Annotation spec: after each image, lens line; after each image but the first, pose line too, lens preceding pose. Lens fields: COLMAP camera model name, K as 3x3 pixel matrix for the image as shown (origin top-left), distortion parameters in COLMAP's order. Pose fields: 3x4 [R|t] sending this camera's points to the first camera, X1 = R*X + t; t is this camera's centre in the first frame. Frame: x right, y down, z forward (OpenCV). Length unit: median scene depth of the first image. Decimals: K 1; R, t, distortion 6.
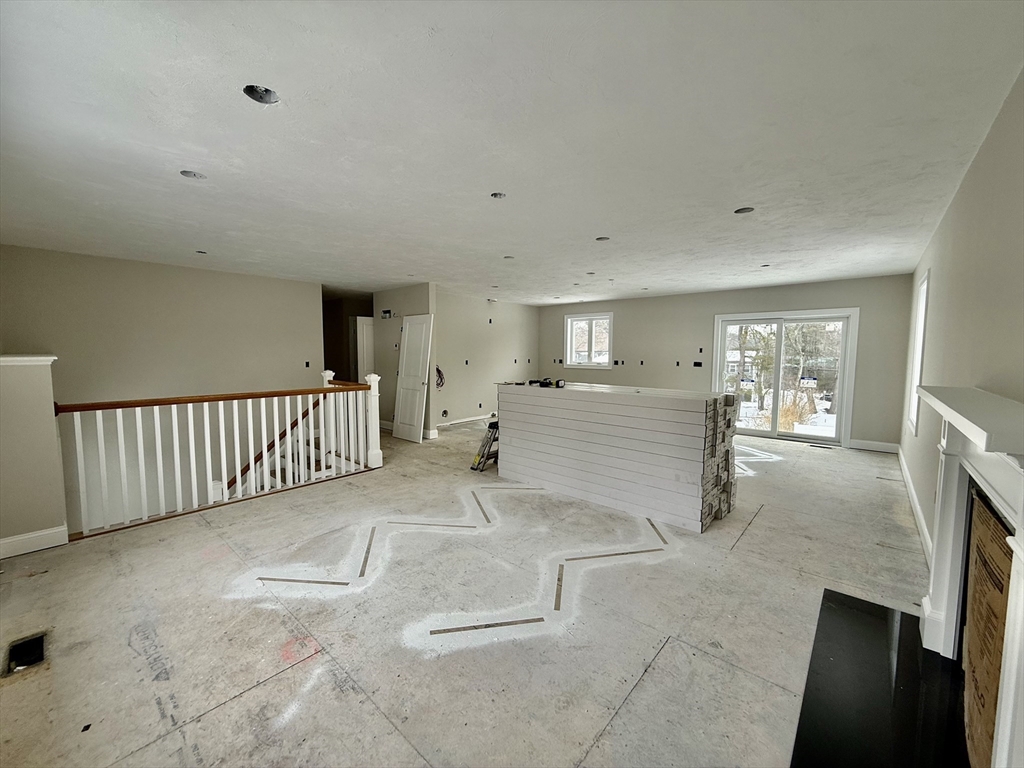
lens RADIAL K [[405.9, 0, 508.5], [0, 405.9, 383.2], [0, 0, 1]] dist [0.000570, 0.000459]
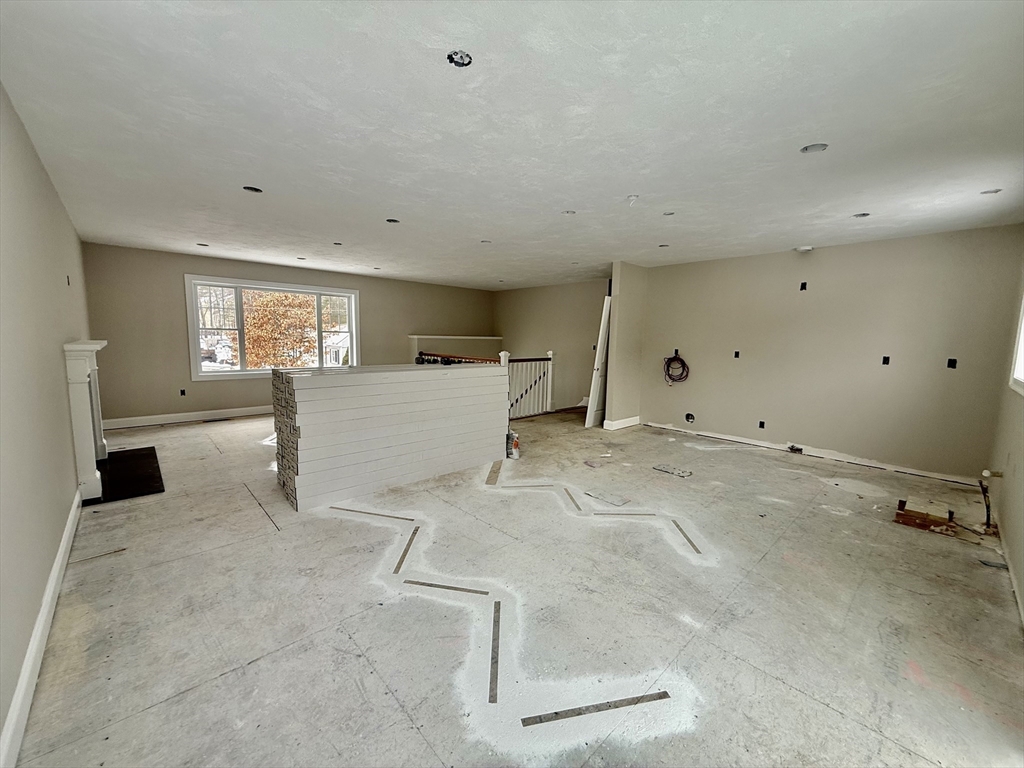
lens RADIAL K [[405.9, 0, 507.3], [0, 405.9, 385.7], [0, 0, 1]] dist [0.000570, 0.000459]
pose [[-0.096976, 0.112819, -0.988872, 1.270683], [-0.097141, 0.987738, 0.122216, -0.094881], [0.990535, 0.107912, -0.084827, 1.421902]]
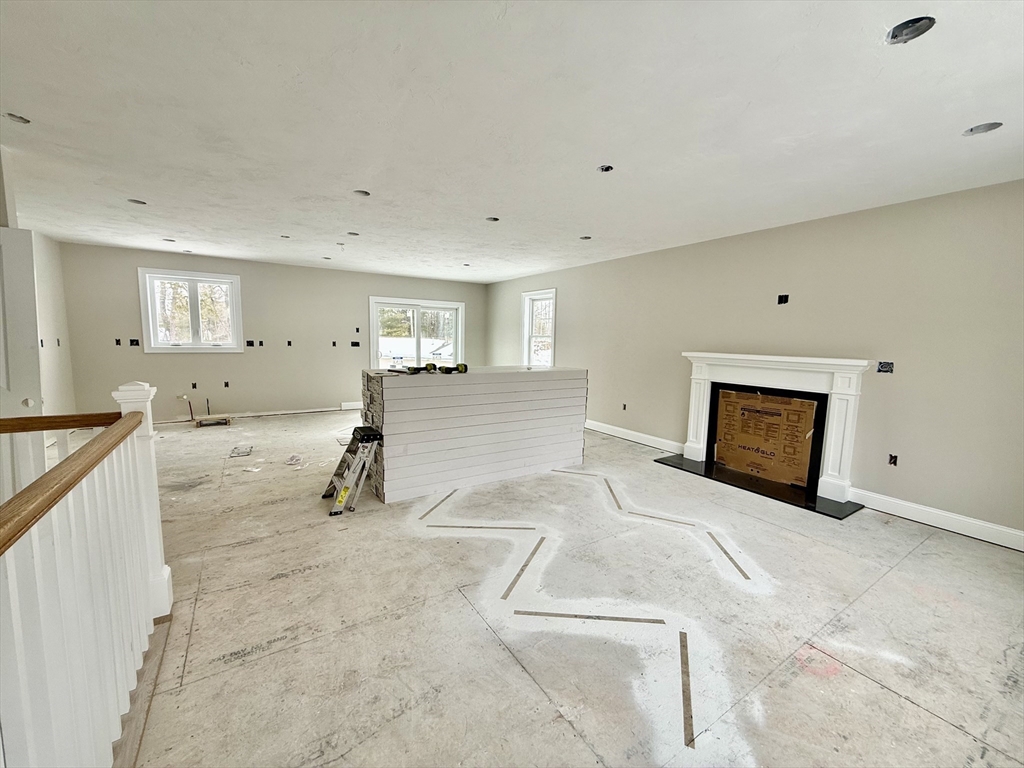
lens RADIAL K [[405.9, 0, 509.2], [0, 405.9, 387.9], [0, 0, 1]] dist [0.000570, 0.000459]
pose [[0.271263, -0.117612, 0.955293, -0.750982], [0.055781, 0.992759, 0.106385, -0.047662], [-0.960888, 0.024429, 0.275859, 0.698106]]
